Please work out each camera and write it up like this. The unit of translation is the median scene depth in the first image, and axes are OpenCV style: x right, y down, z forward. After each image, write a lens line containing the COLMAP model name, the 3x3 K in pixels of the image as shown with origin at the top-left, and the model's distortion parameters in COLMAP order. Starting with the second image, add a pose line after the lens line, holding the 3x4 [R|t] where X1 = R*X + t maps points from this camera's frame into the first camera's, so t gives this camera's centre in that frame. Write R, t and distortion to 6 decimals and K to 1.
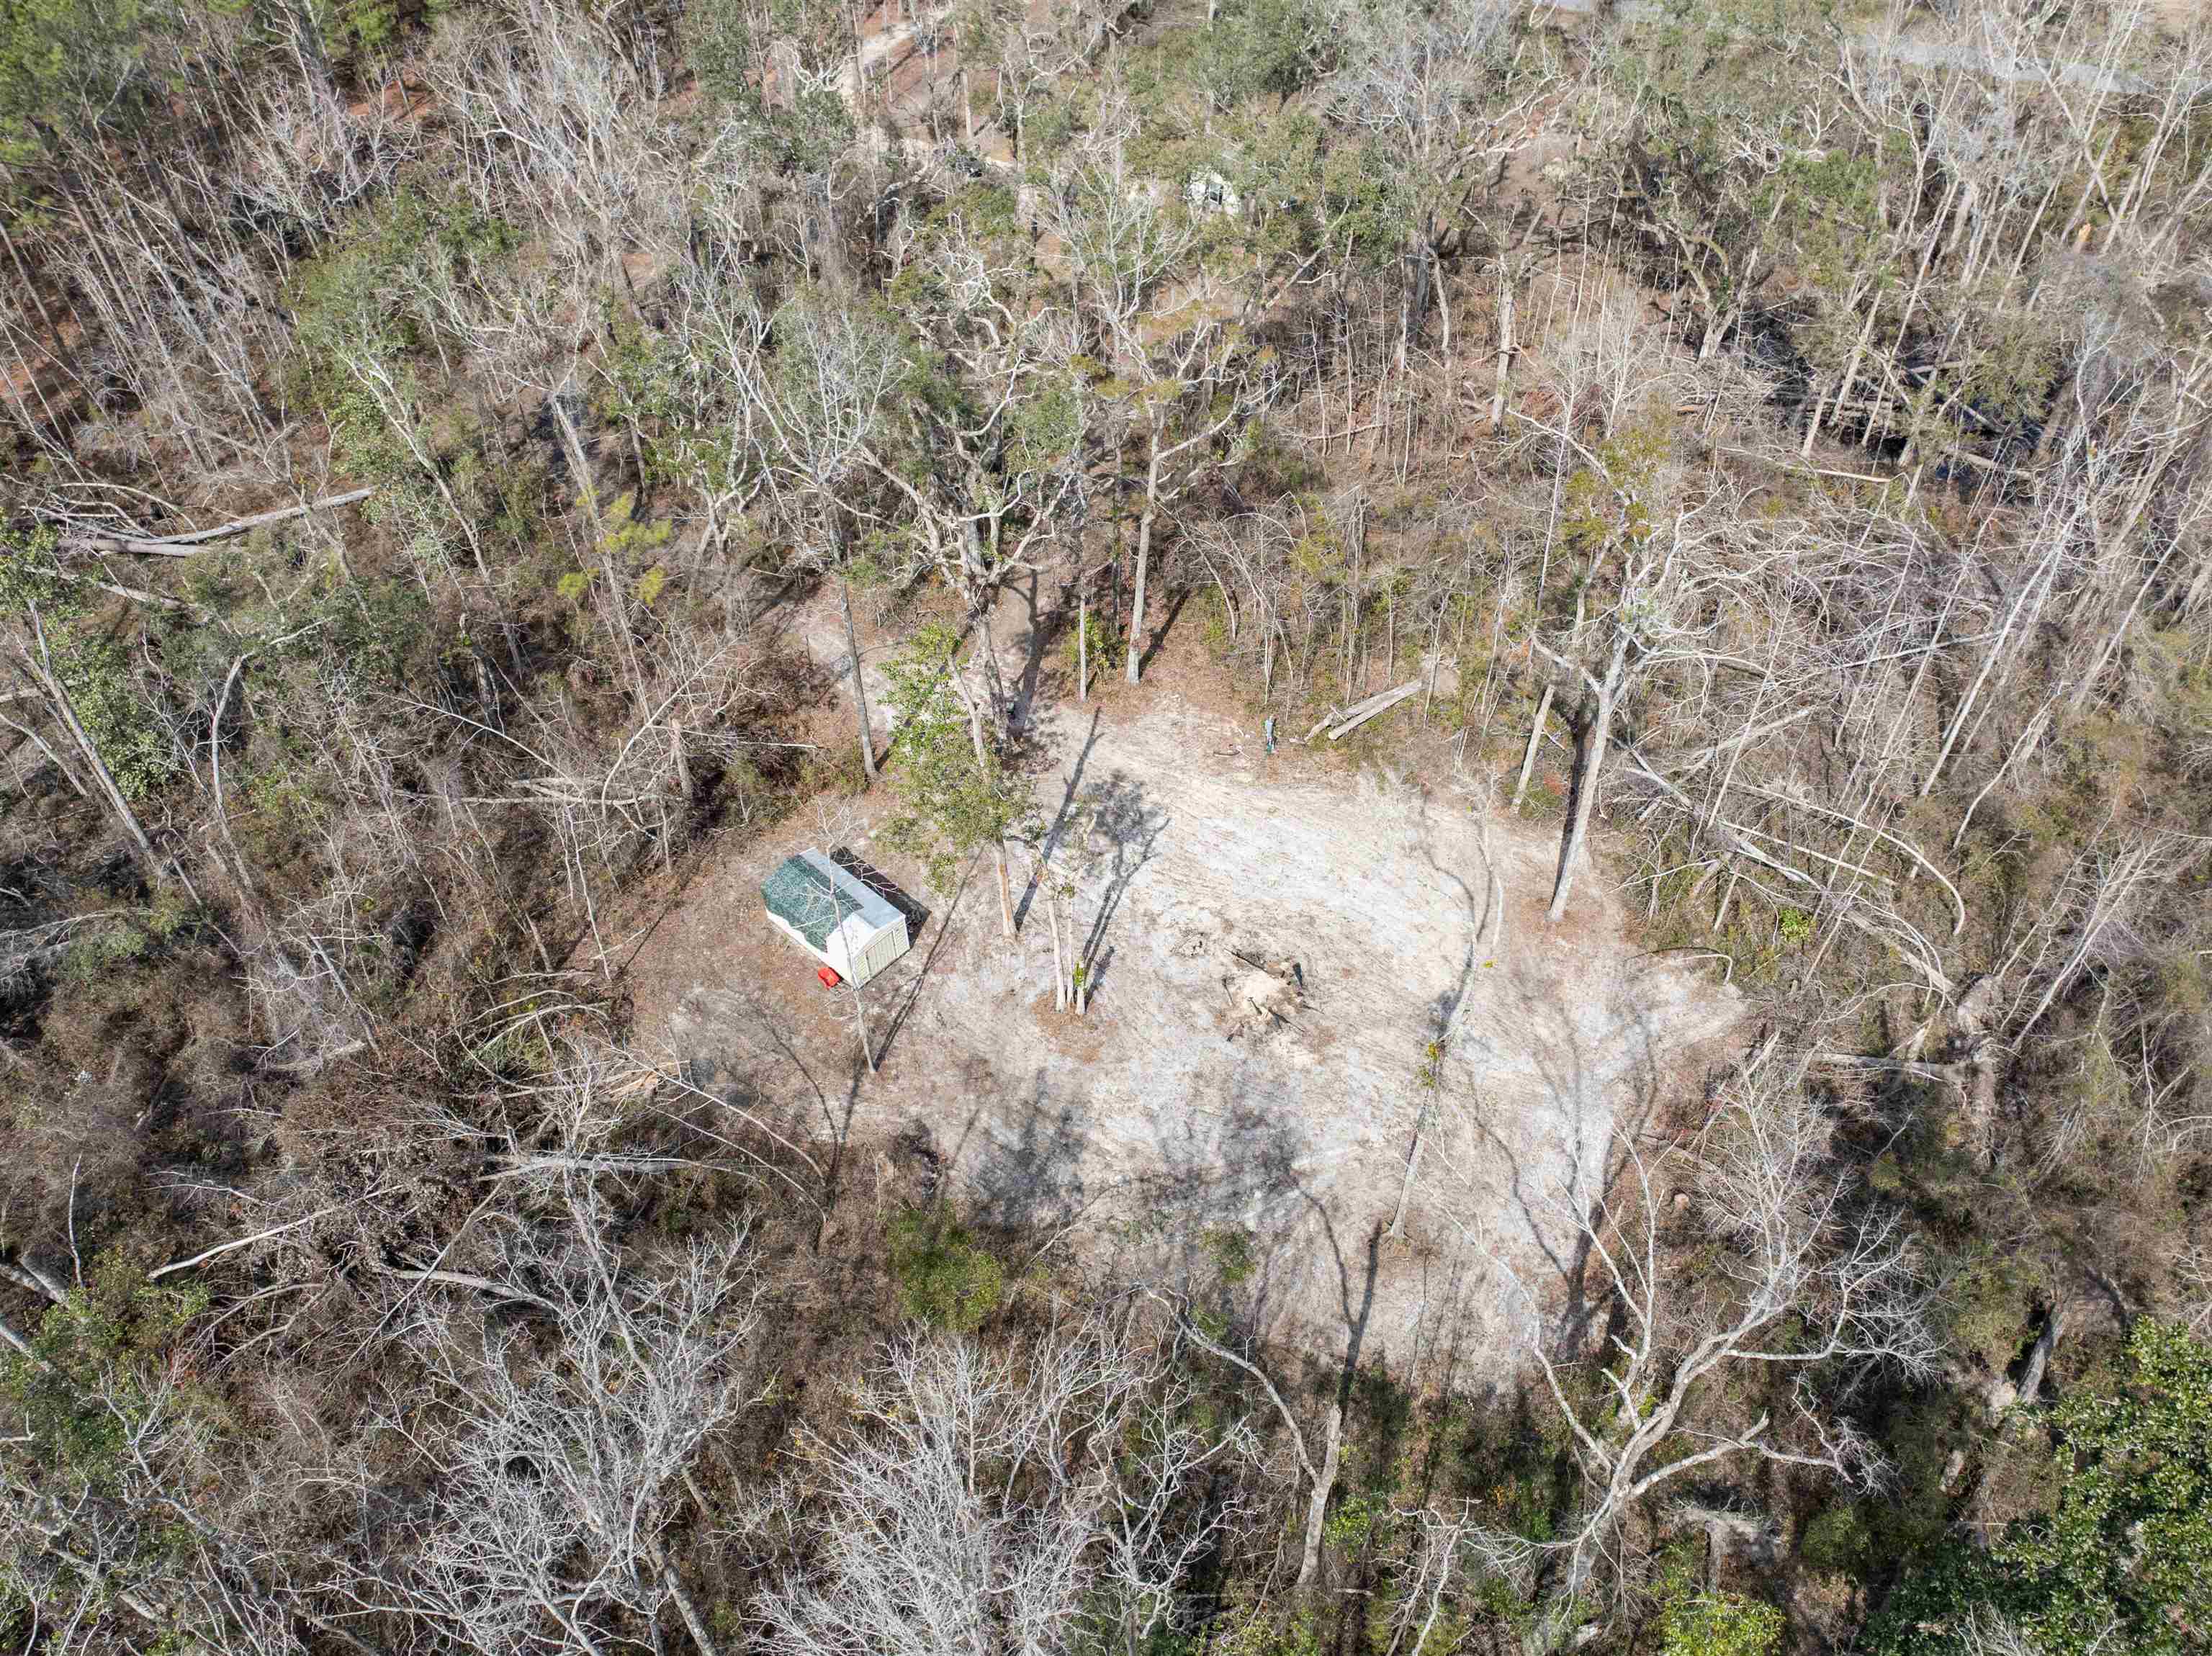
lens RADIAL K [[1567.4, 0, 1108.4], [0, 1567.4, 826.9], [0, 0, 1]] dist [-0.049876, 0.020942]
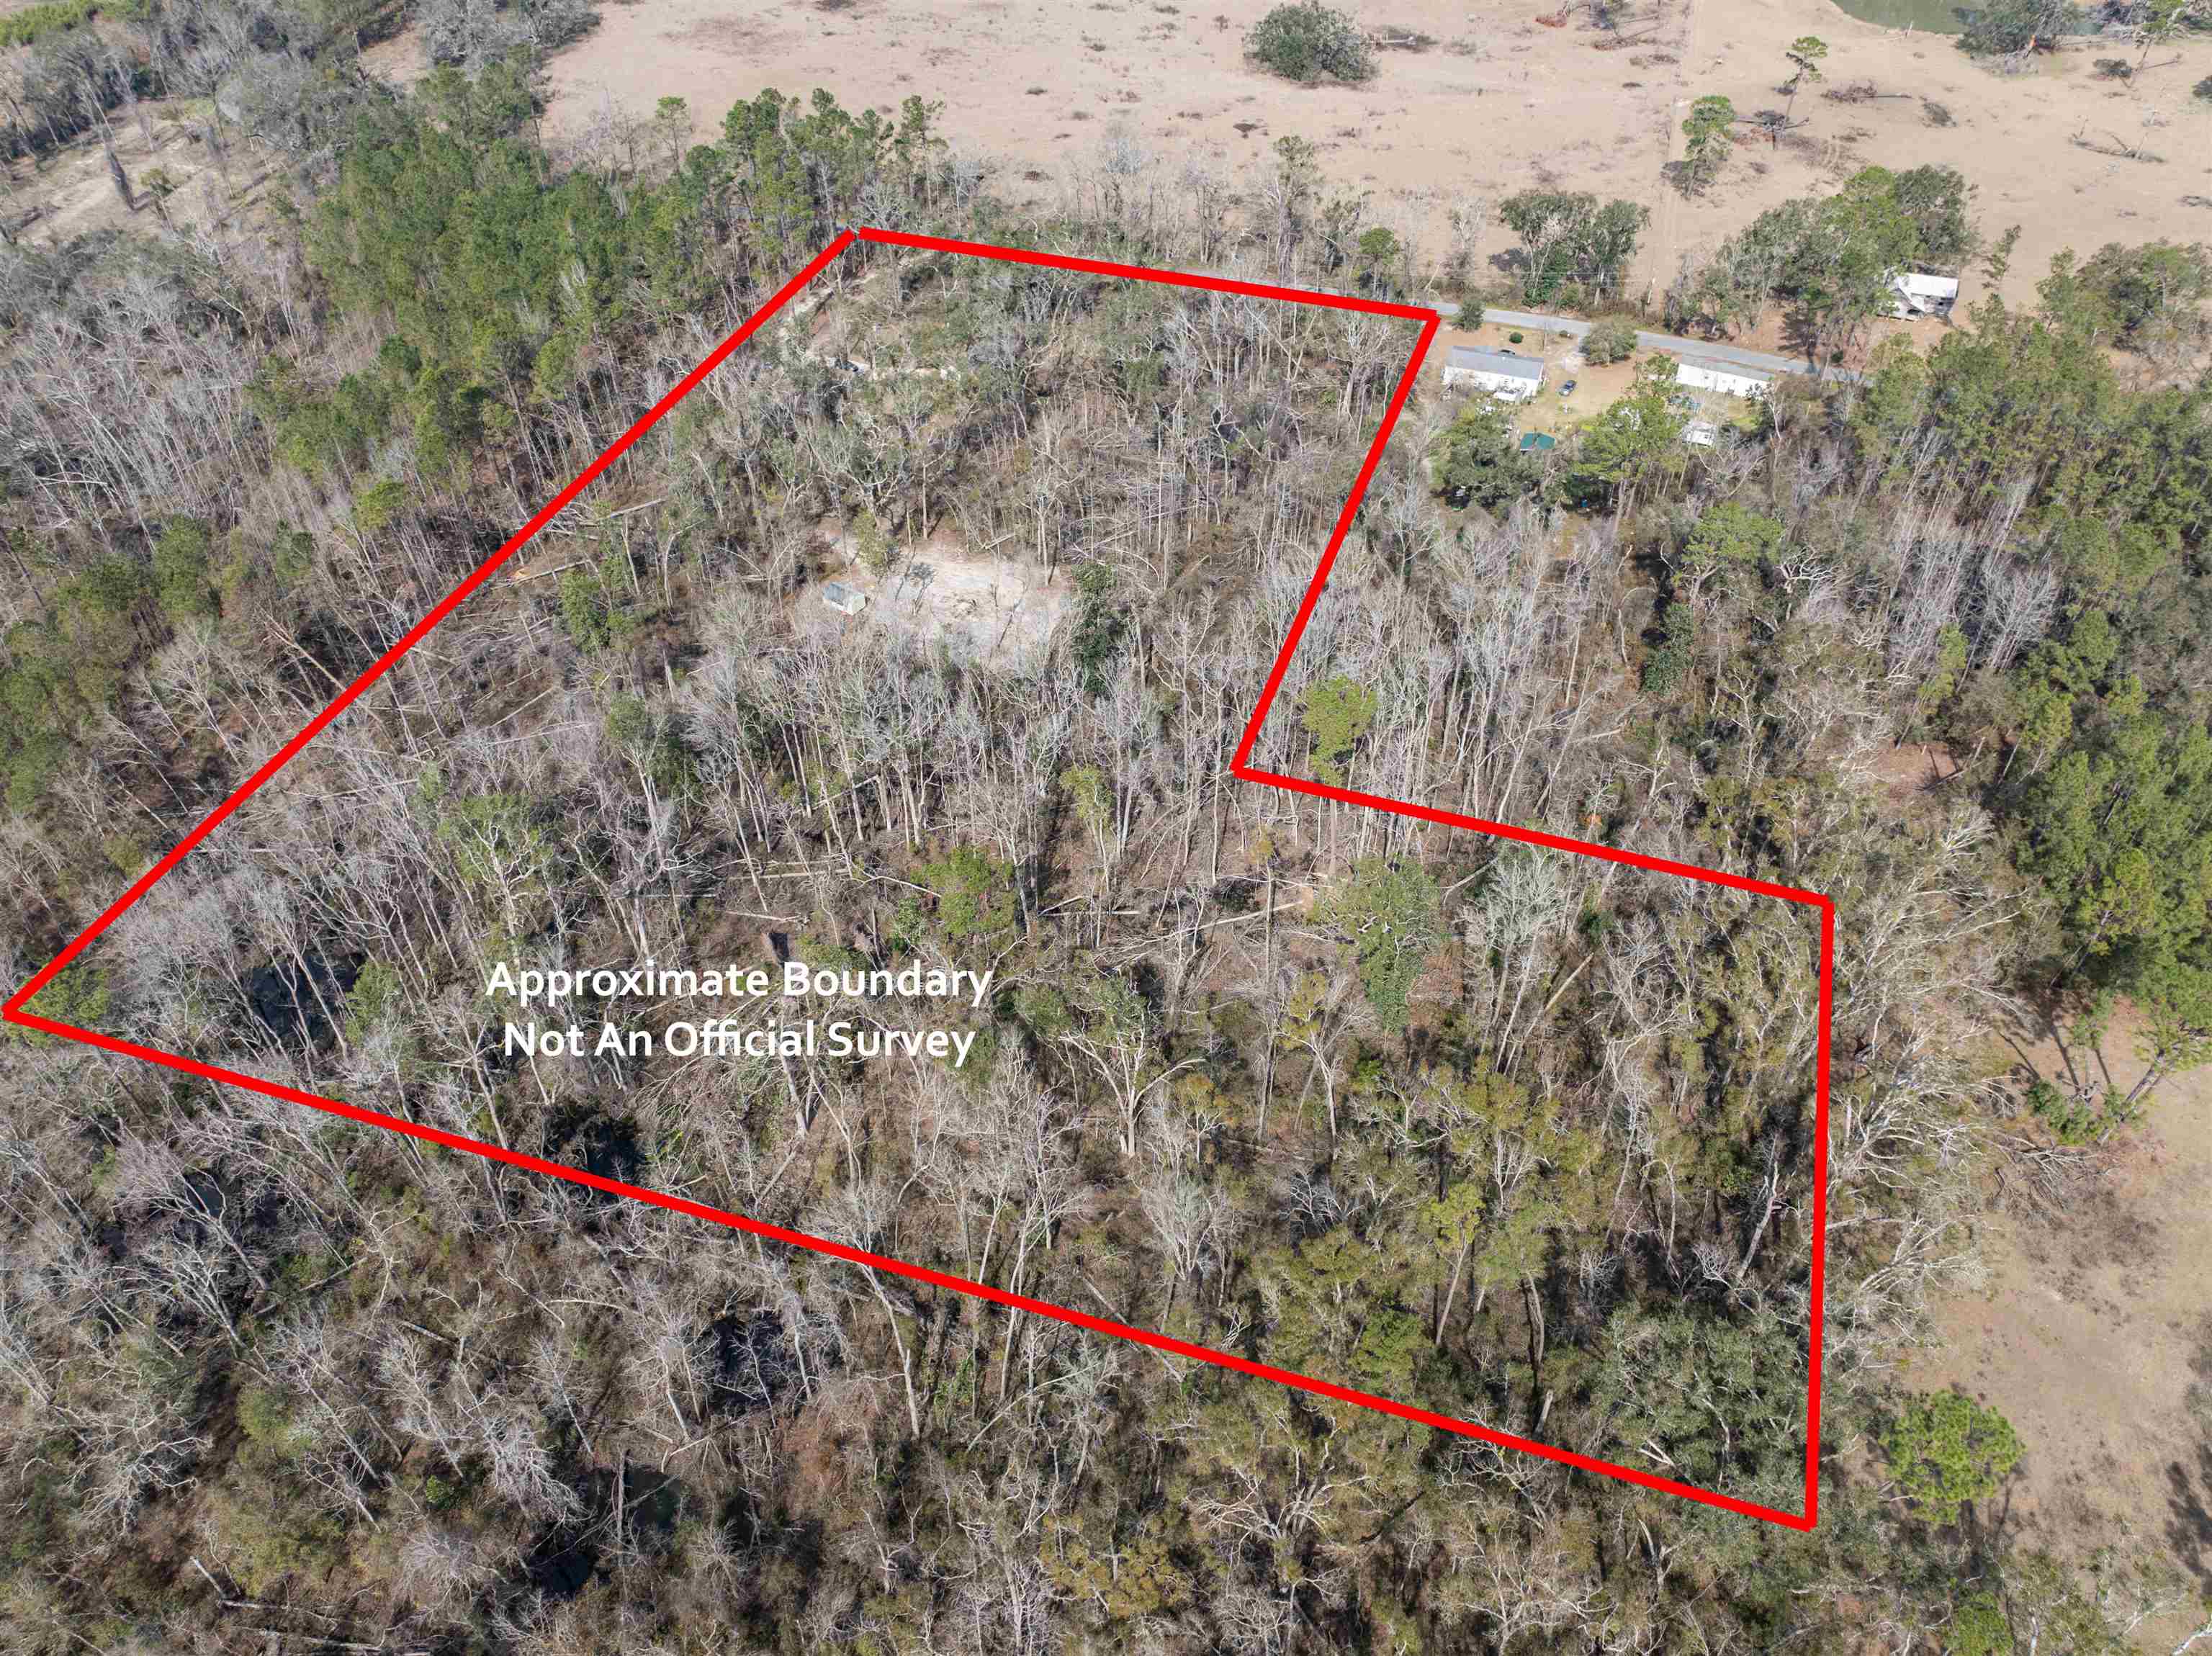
lens RADIAL K [[1567.4, 0, 1105.3], [0, 1567.4, 831.5], [0, 0, 1]] dist [-0.049876, 0.020942]
pose [[0.992739, -0.082722, 0.087329, 0.055033], [0.086649, 0.995346, -0.042180, 0.710348], [-0.083433, 0.049441, 0.995286, -2.321076]]
